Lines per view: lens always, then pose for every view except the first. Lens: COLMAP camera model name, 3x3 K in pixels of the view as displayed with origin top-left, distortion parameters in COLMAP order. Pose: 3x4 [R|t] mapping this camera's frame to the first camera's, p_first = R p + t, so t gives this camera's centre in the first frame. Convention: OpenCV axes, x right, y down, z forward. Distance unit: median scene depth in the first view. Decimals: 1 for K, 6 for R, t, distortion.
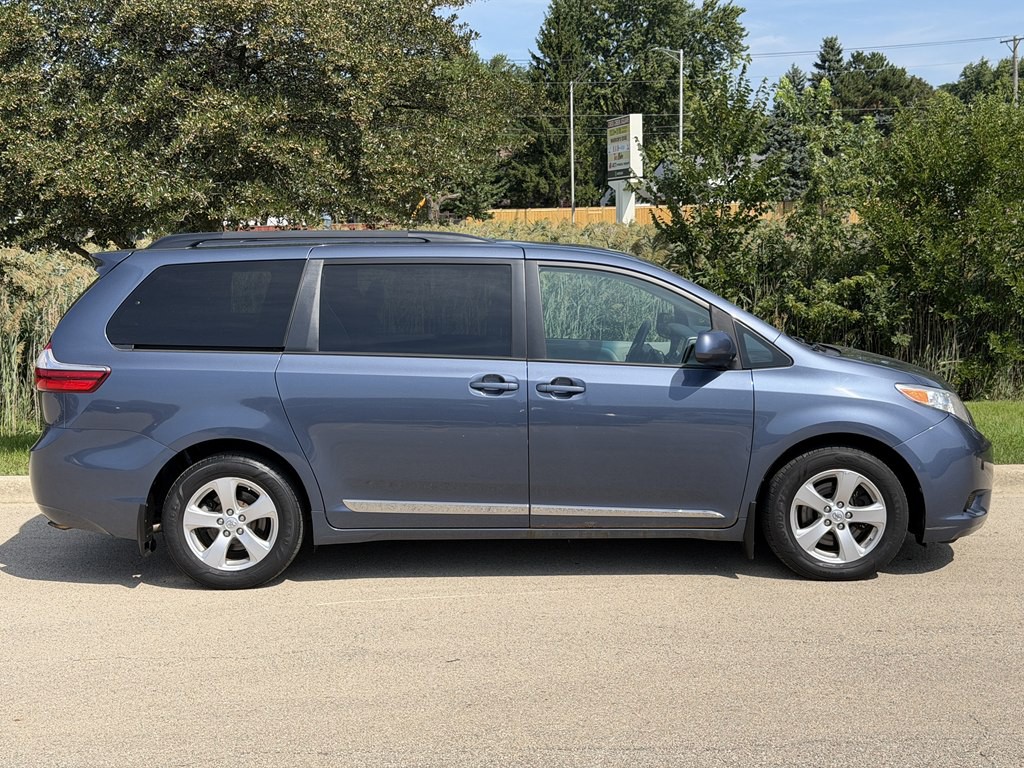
lens RADIAL K [[1407.0, 0, 512.0], [0, 1407.0, 384.0], [0, 0, 1]] dist [0.184530, -0.333352]
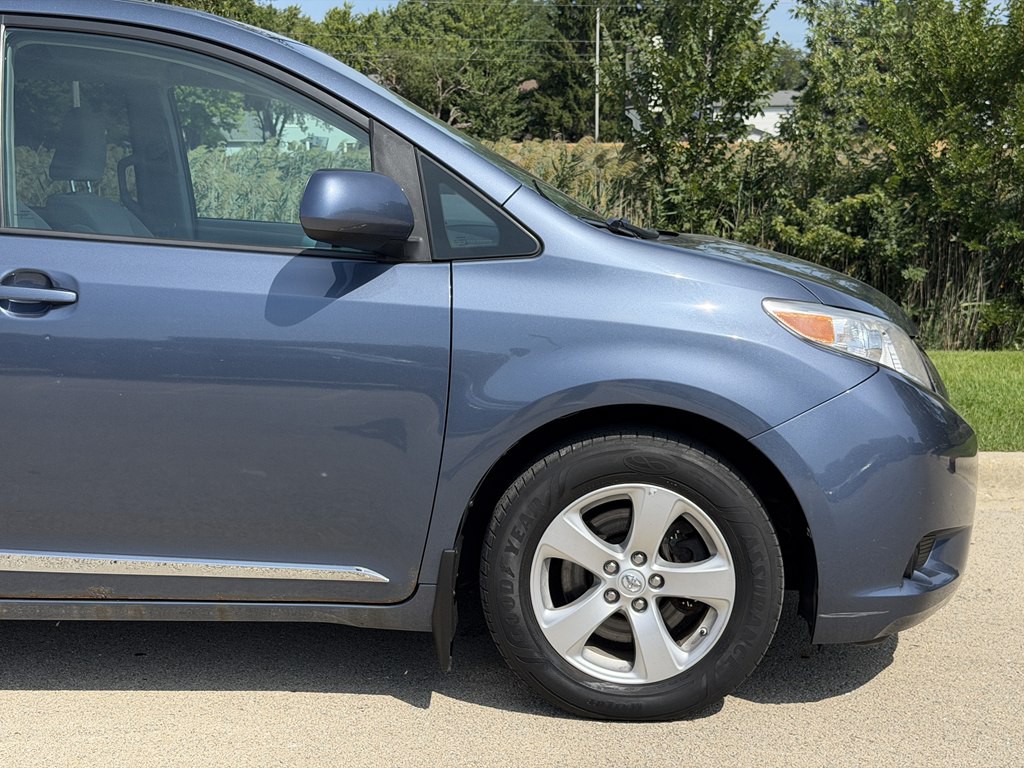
lens RADIAL K [[1407.0, 0, 512.0], [0, 1407.0, 384.0], [0, 0, 1]] dist [0.184530, -0.333352]
pose [[0.999447, 0.020281, -0.026364, 0.186051], [-0.019226, 0.999028, 0.039670, 0.009642], [0.027143, -0.039142, 0.998865, 0.500125]]
